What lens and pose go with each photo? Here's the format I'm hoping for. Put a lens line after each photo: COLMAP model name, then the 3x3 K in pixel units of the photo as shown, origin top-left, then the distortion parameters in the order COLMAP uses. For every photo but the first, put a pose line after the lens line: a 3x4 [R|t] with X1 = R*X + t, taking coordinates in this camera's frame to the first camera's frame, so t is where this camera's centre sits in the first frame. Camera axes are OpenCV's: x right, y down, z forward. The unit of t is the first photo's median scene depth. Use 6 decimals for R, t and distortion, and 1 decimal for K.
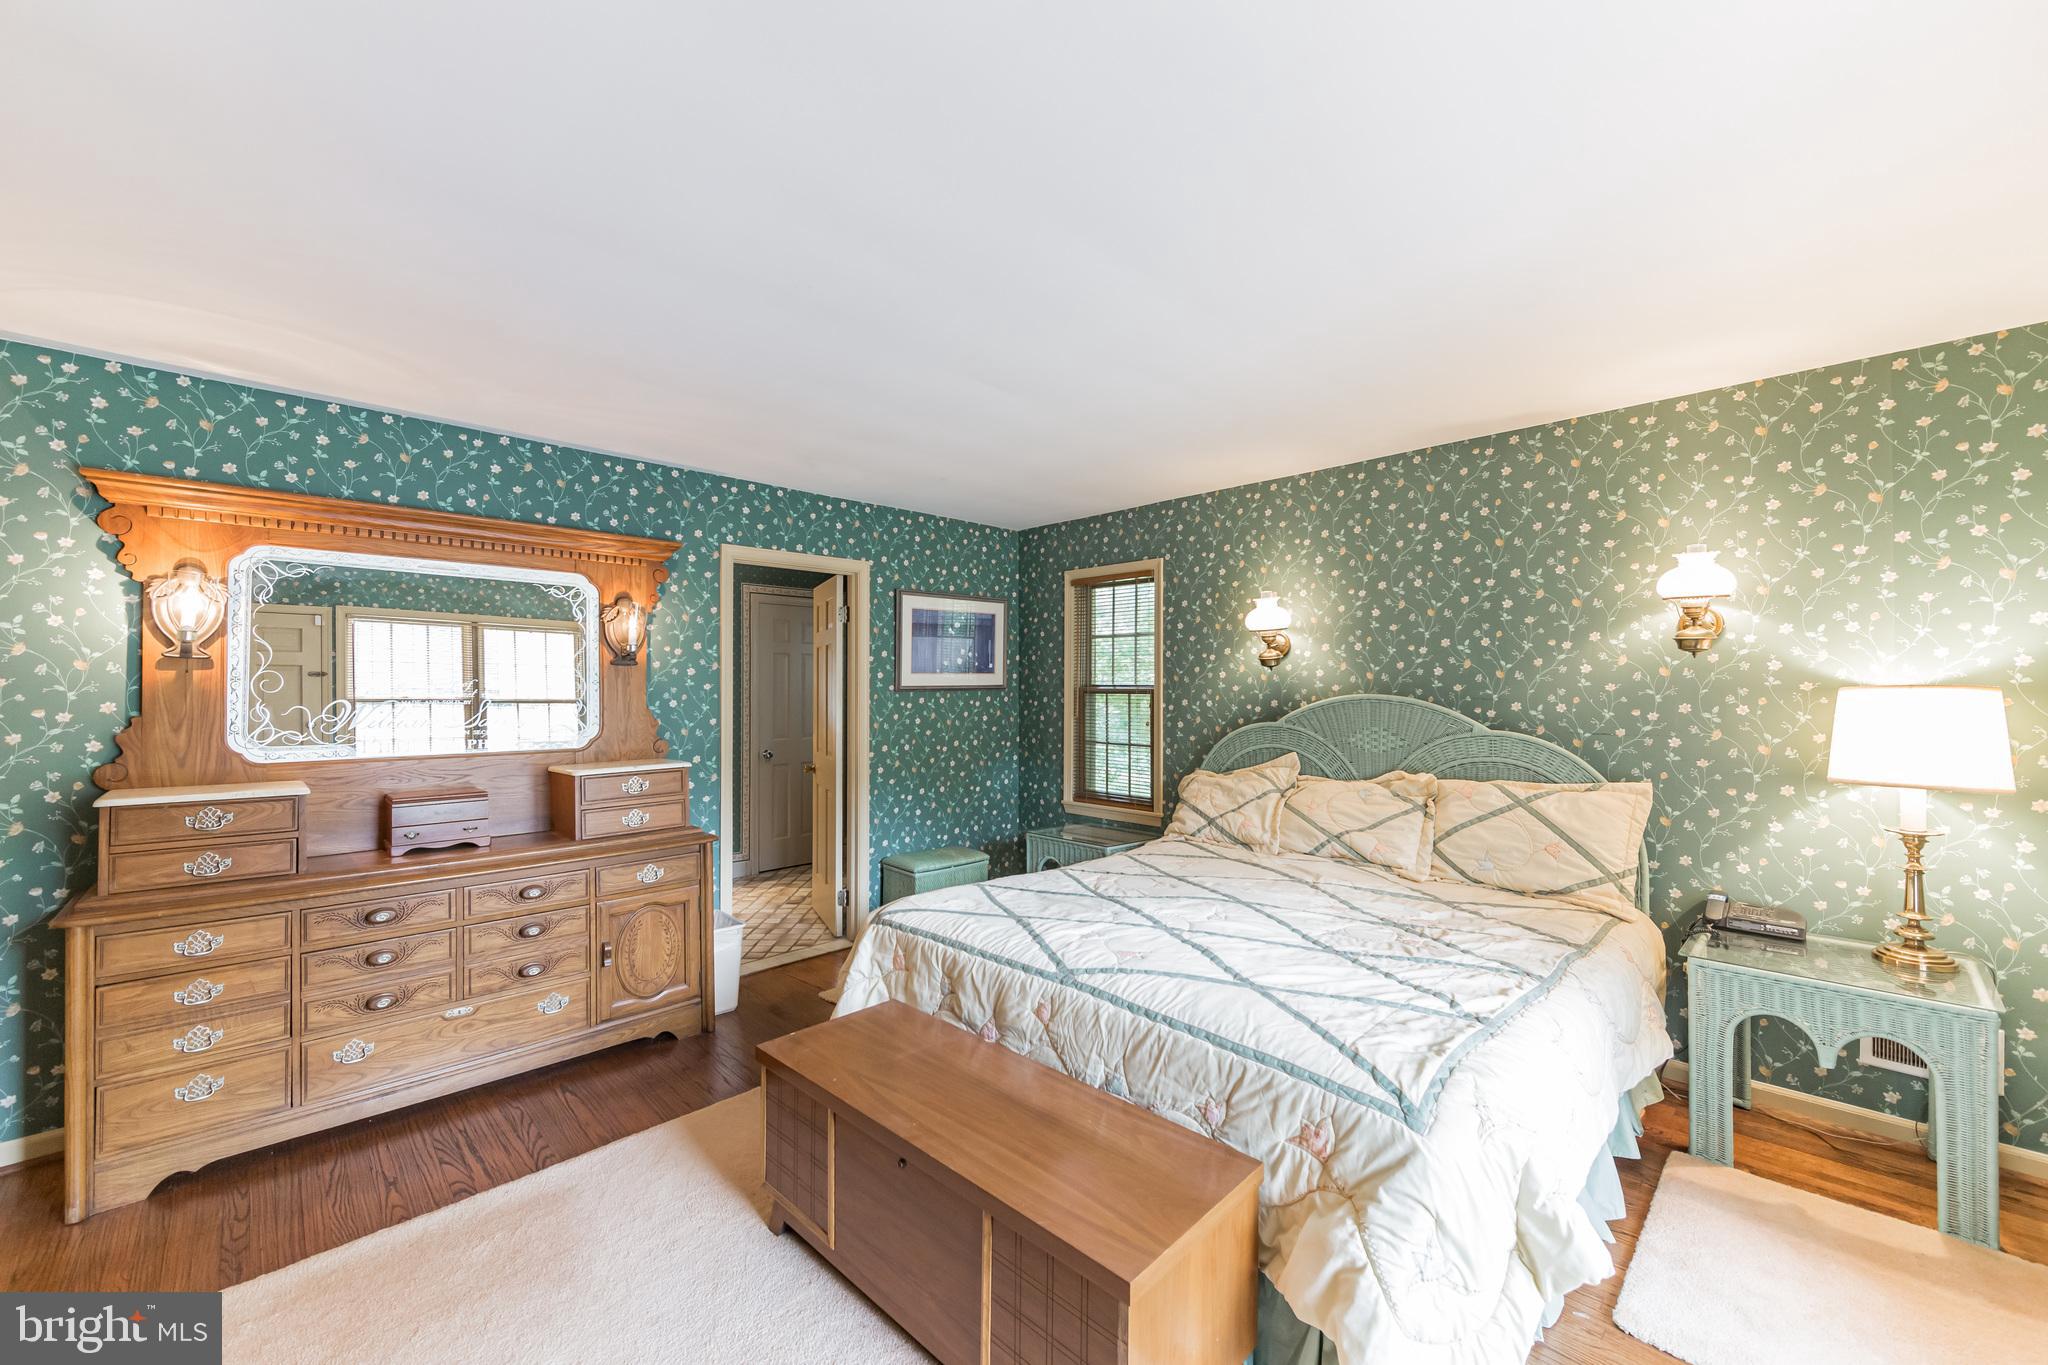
lens RADIAL K [[801.2, 0, 1020.8], [0, 801.2, 680.6], [0, 0, 1]] dist [-0.007904, -0.000449]
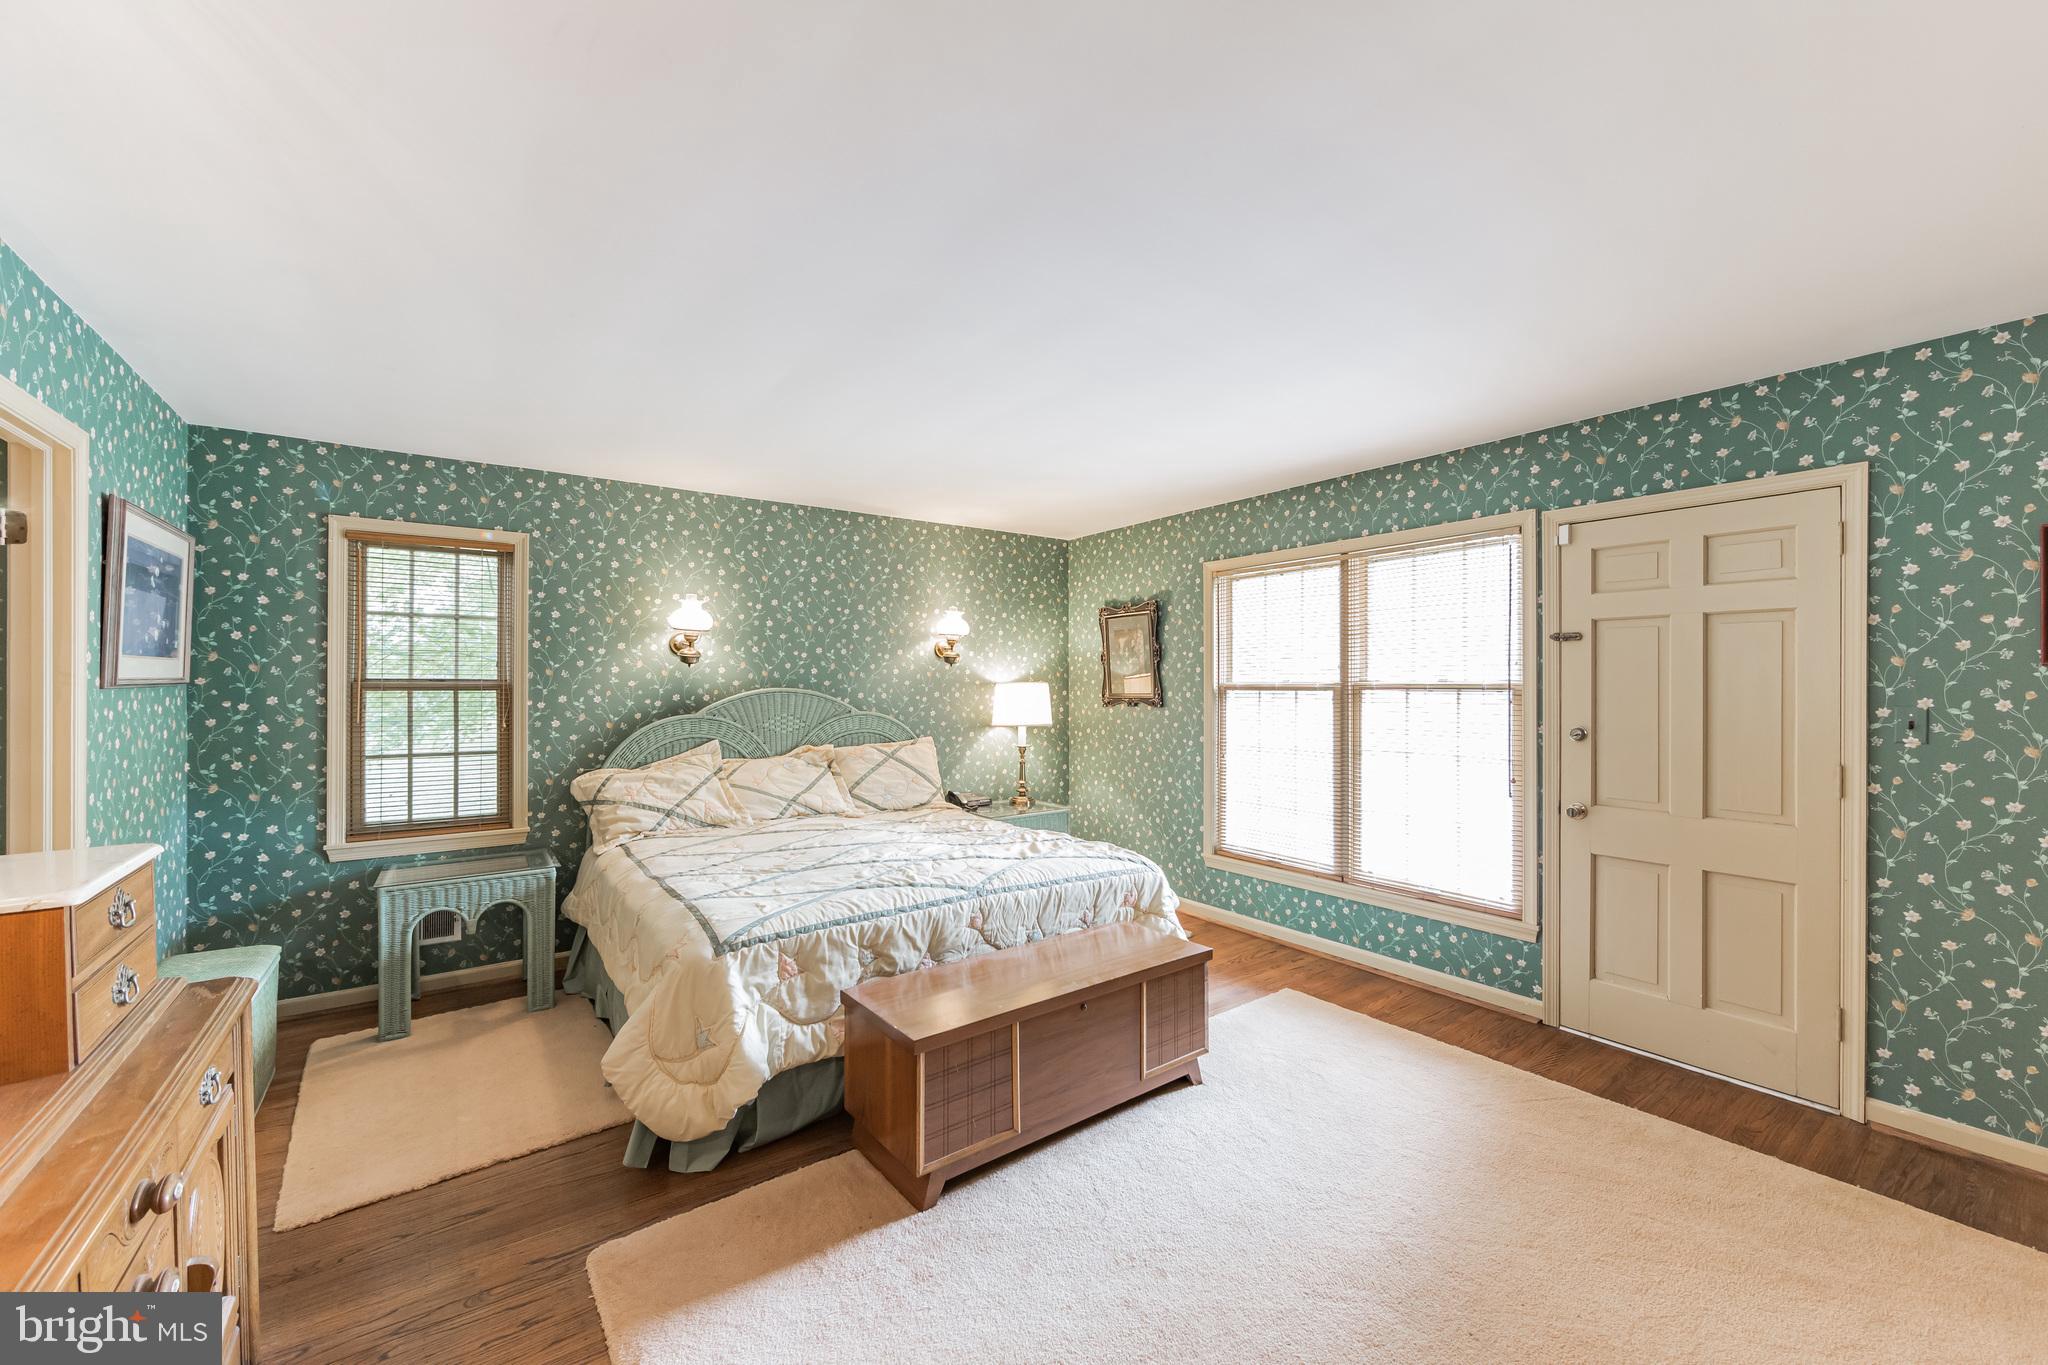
lens RADIAL K [[801.2, 0, 1021.8], [0, 801.2, 686.9], [0, 0, 1]] dist [-0.007904, -0.000449]
pose [[0.147652, -0.001575, 0.989038, -0.748412], [-0.007416, 0.999969, 0.002699, 0.008862], [-0.989012, -0.007733, 0.147636, 0.422047]]
